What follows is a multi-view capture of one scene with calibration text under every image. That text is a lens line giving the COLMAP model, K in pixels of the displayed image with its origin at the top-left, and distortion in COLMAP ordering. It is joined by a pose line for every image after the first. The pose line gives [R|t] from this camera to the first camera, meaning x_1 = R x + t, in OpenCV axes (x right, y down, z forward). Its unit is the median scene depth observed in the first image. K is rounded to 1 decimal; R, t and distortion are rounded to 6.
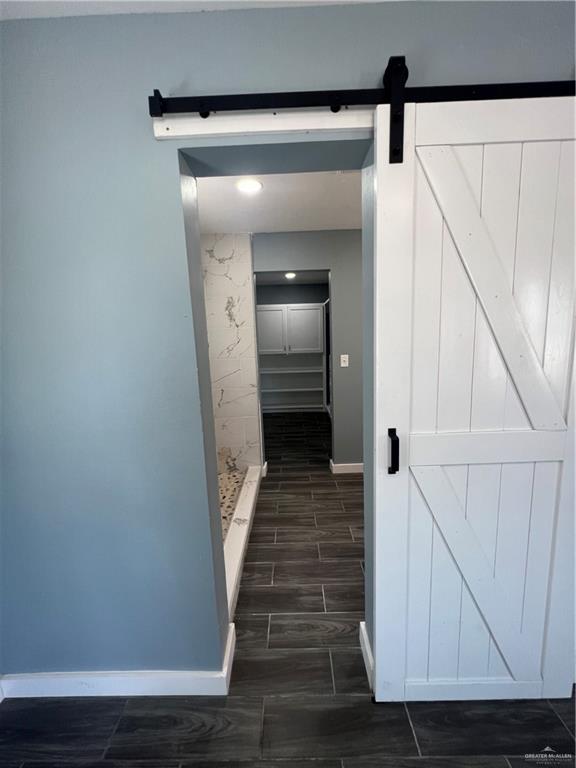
lens RADIAL K [[307.1, 0, 289.6], [0, 307.1, 382.2], [0, 0, 1]] dist [-0.000792, 0.000148]
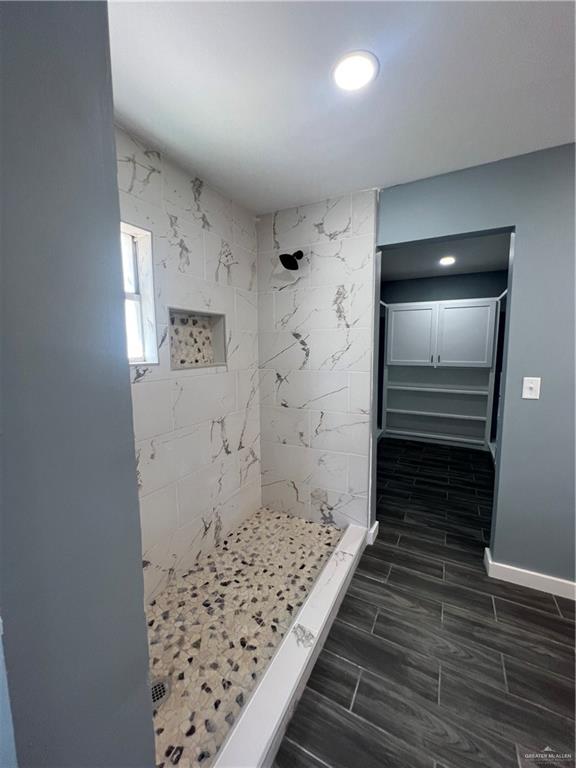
lens RADIAL K [[307.1, 0, 289.6], [0, 307.1, 382.2], [0, 0, 1]] dist [-0.000792, 0.000148]
pose [[0.886727, 0.080692, -0.455196, 0.041687], [-0.089838, 0.995955, 0.001546, -0.040519], [0.453479, 0.039523, 0.890390, 0.297832]]
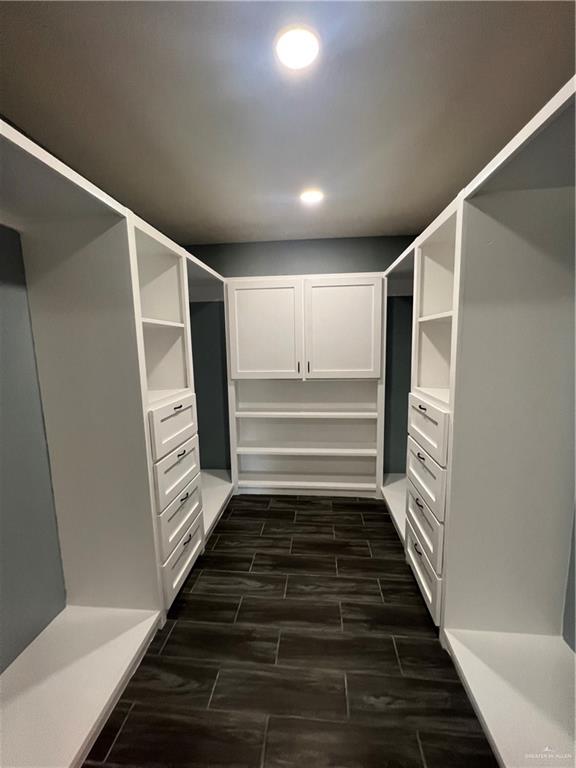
lens RADIAL K [[307.1, 0, 289.6], [0, 307.1, 382.2], [0, 0, 1]] dist [-0.000792, 0.000148]
pose [[0.996314, 0.022572, -0.082759, 0.019715], [-0.024069, 0.999563, -0.017133, -0.141827], [0.082336, 0.019061, 0.996422, 0.940813]]
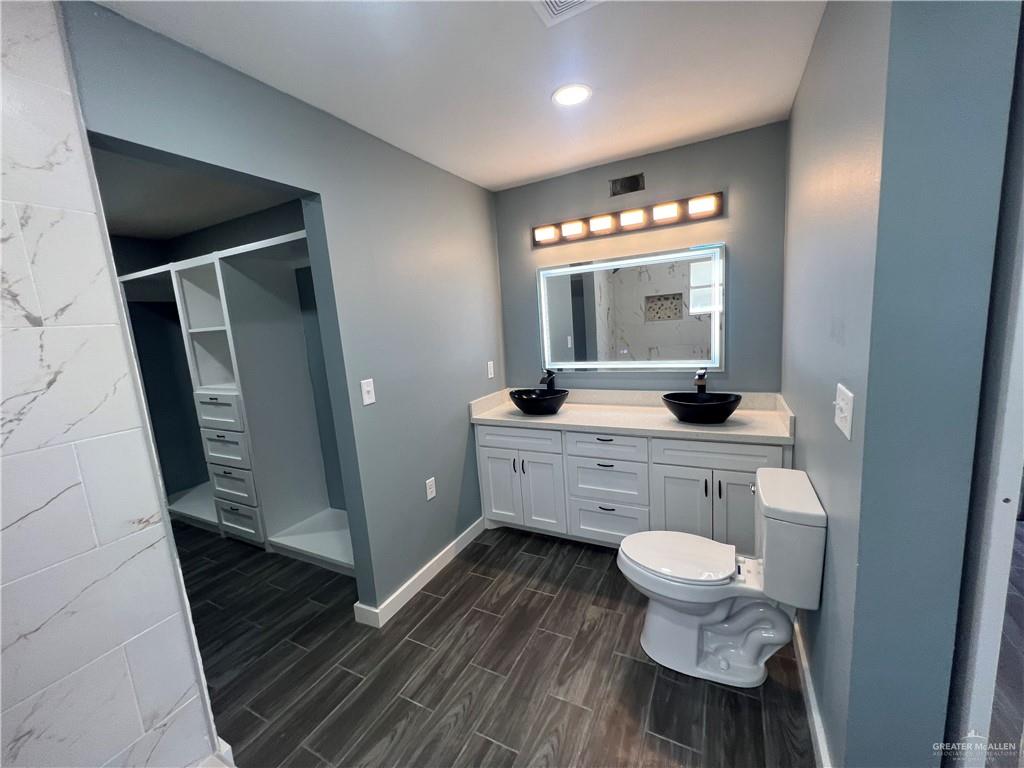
lens RADIAL K [[409.5, 0, 508.4], [0, 409.5, 382.5], [0, 0, 1]] dist [-0.000792, 0.000148]
pose [[0.464864, -0.133486, 0.875261, -0.277980], [0.185504, 0.981312, 0.051136, -0.074110], [-0.865731, 0.138593, 0.480939, 0.482279]]
